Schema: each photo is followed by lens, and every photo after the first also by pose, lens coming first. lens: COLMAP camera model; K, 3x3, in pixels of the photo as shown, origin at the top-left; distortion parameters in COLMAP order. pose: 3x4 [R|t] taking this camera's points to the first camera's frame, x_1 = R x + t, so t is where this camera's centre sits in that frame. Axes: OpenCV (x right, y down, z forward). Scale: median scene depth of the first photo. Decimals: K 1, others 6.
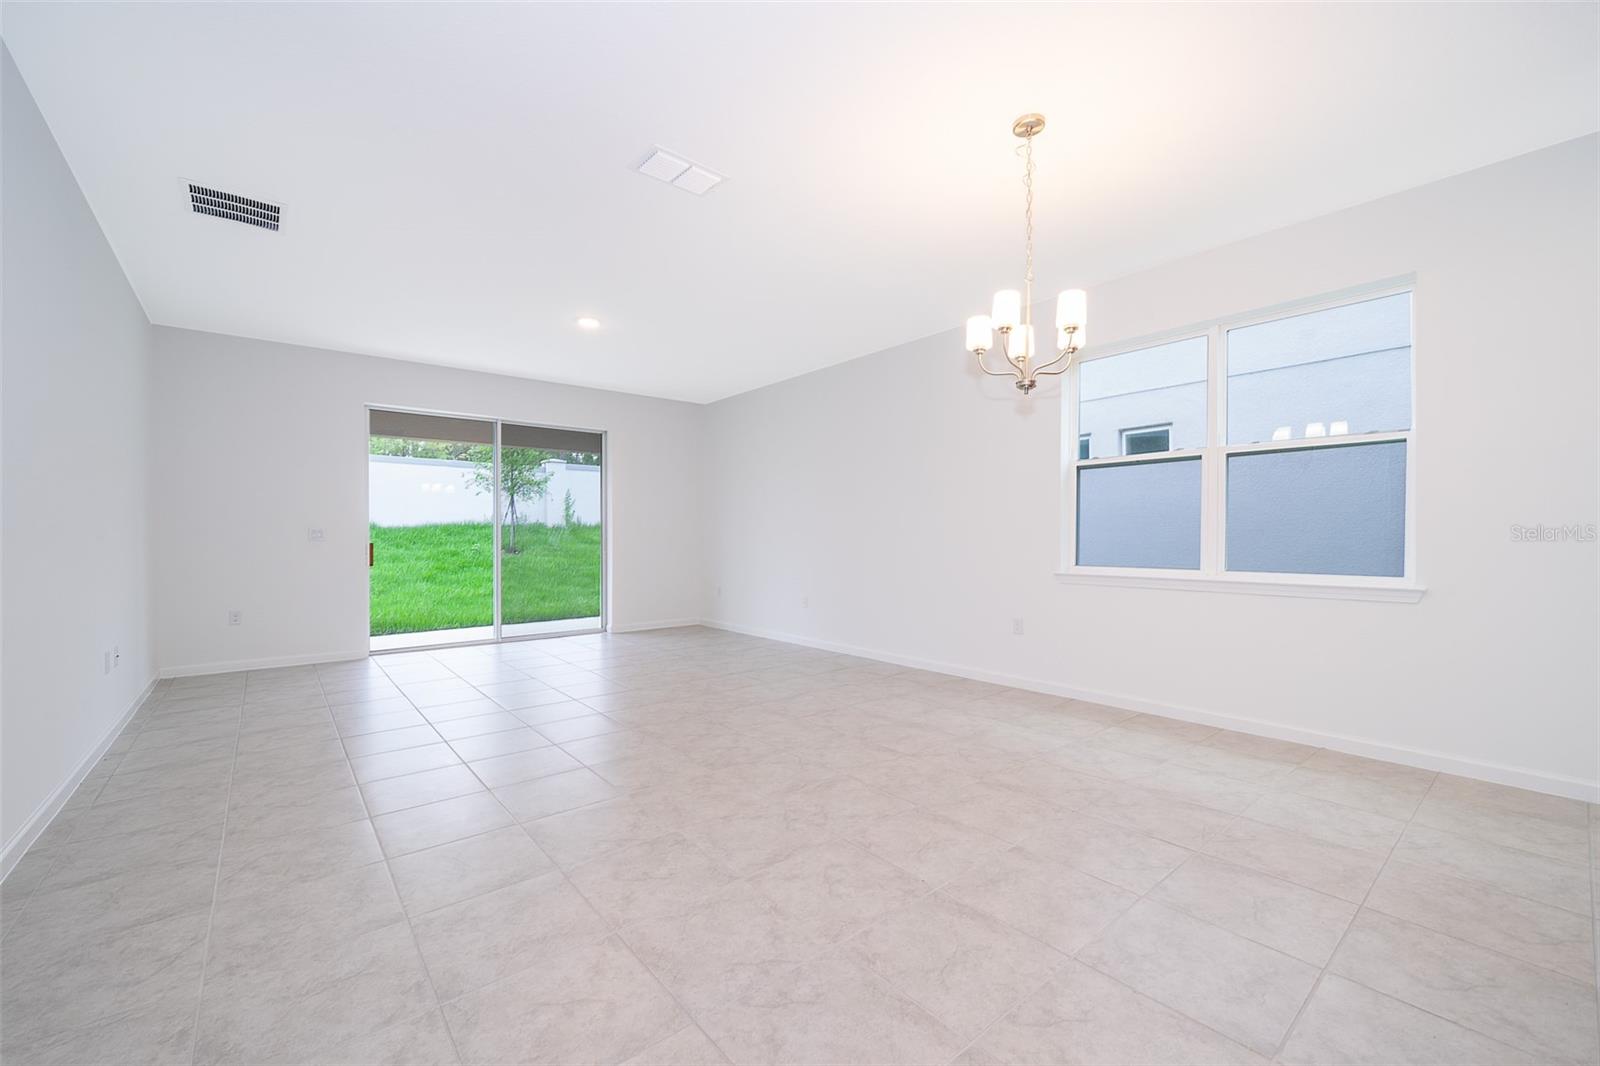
lens RADIAL K [[637.9, 0, 799.4], [0, 637.9, 527.4], [0, 0, 1]] dist [-0.001628, 0.000041]
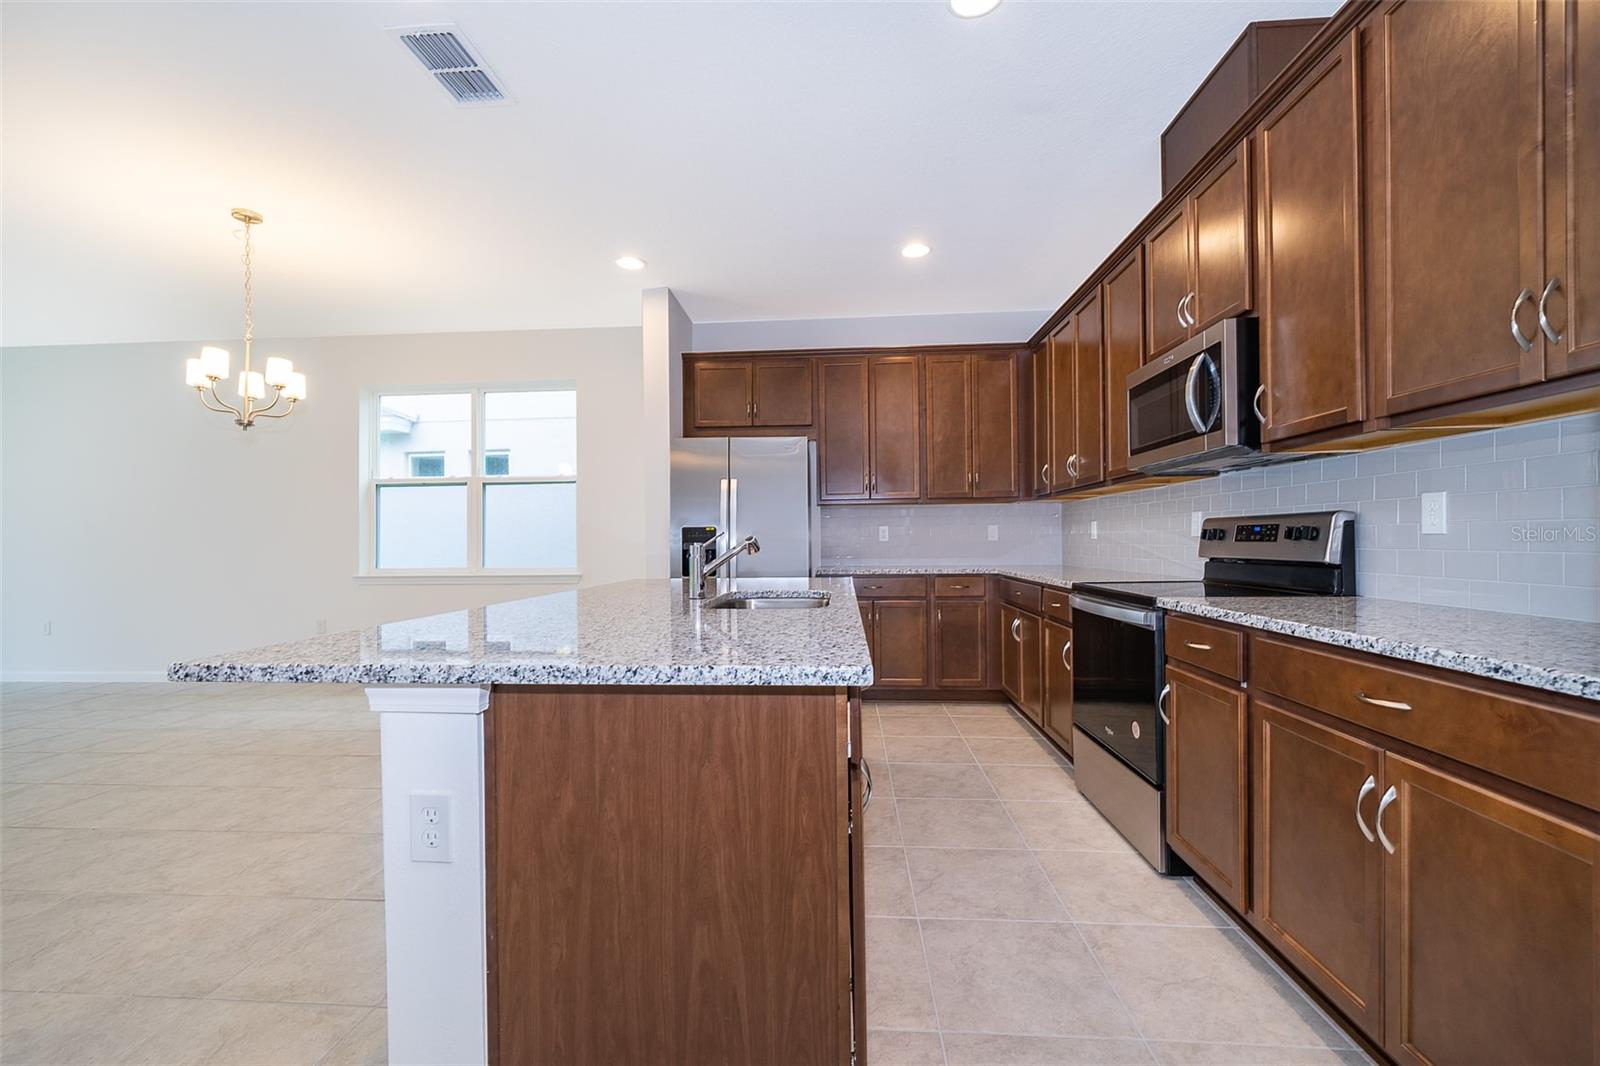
lens RADIAL K [[657.2, 0, 783.7], [0, 657.2, 535.8], [0, 0, 1]] dist [-0.002217, -0.000173]
pose [[0.701890, -0.000715, 0.712285, 0.068146], [0.001131, 0.999999, -0.000111, -0.000771], [-0.712285, 0.000883, 0.701890, -0.244210]]
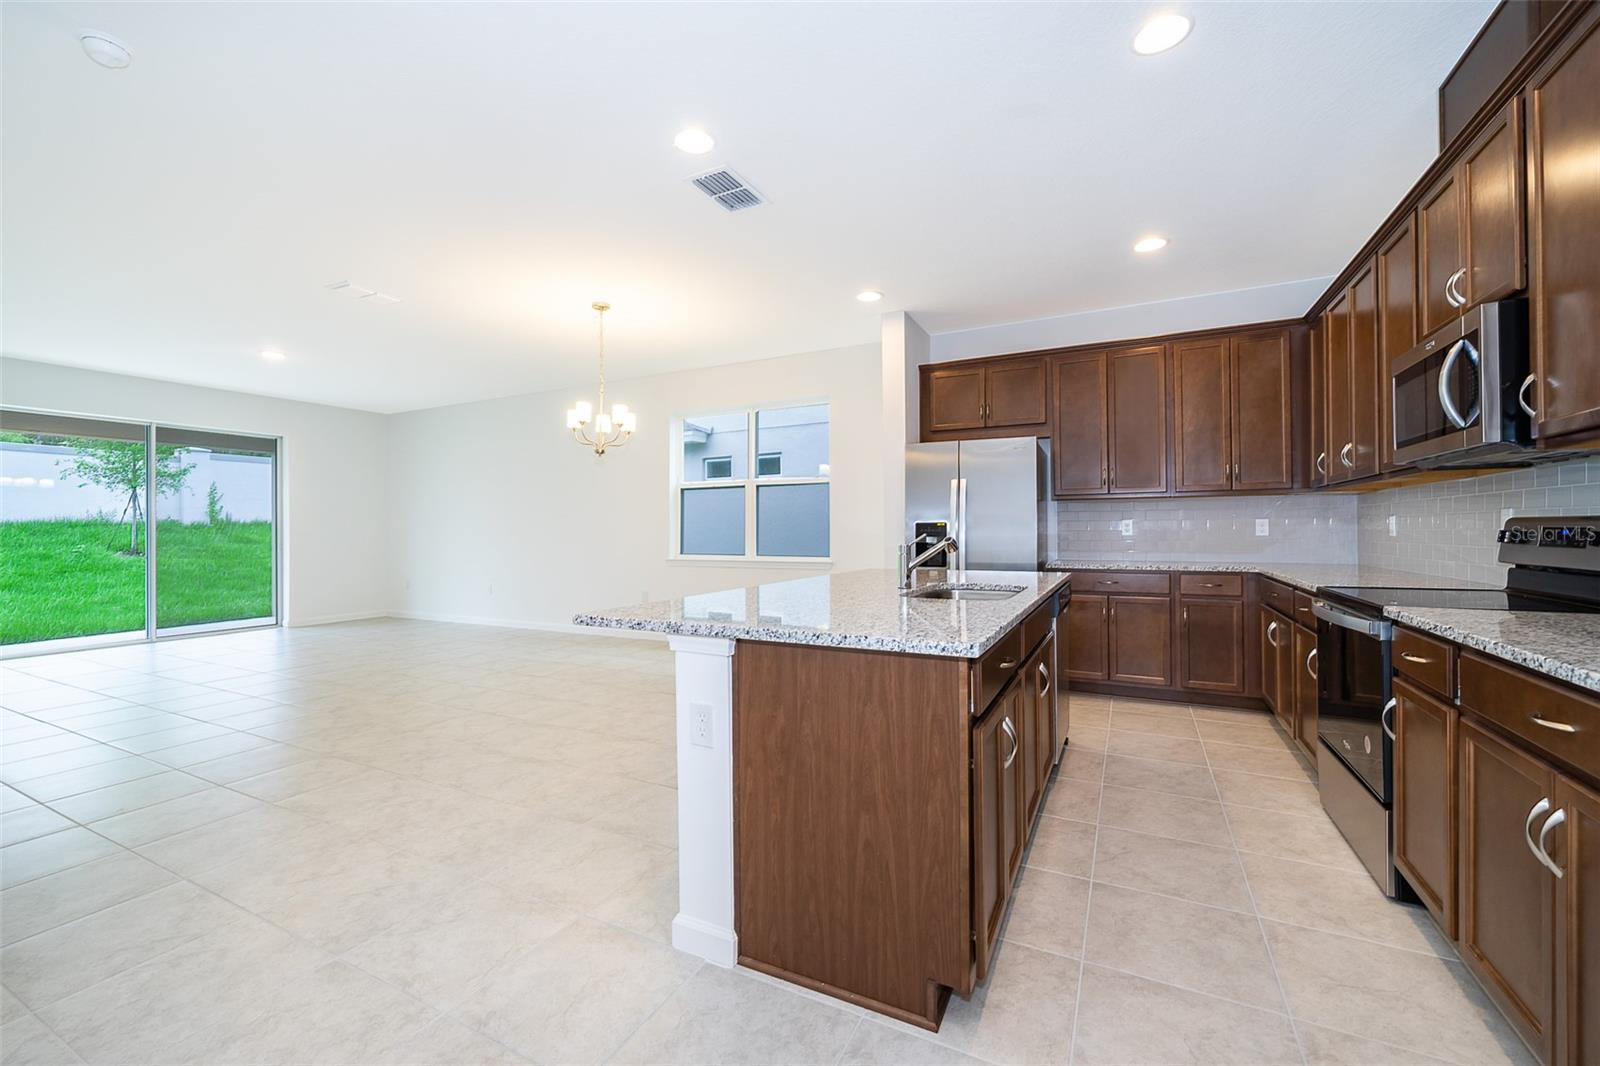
lens RADIAL K [[637.9, 0, 799.4], [0, 637.9, 527.4], [0, 0, 1]] dist [-0.001628, 0.000041]
pose [[0.914457, -0.001212, 0.404681, 0.054615], [-0.001761, 0.999974, 0.006973, -0.009764], [-0.404679, -0.007090, 0.914431, -0.318380]]
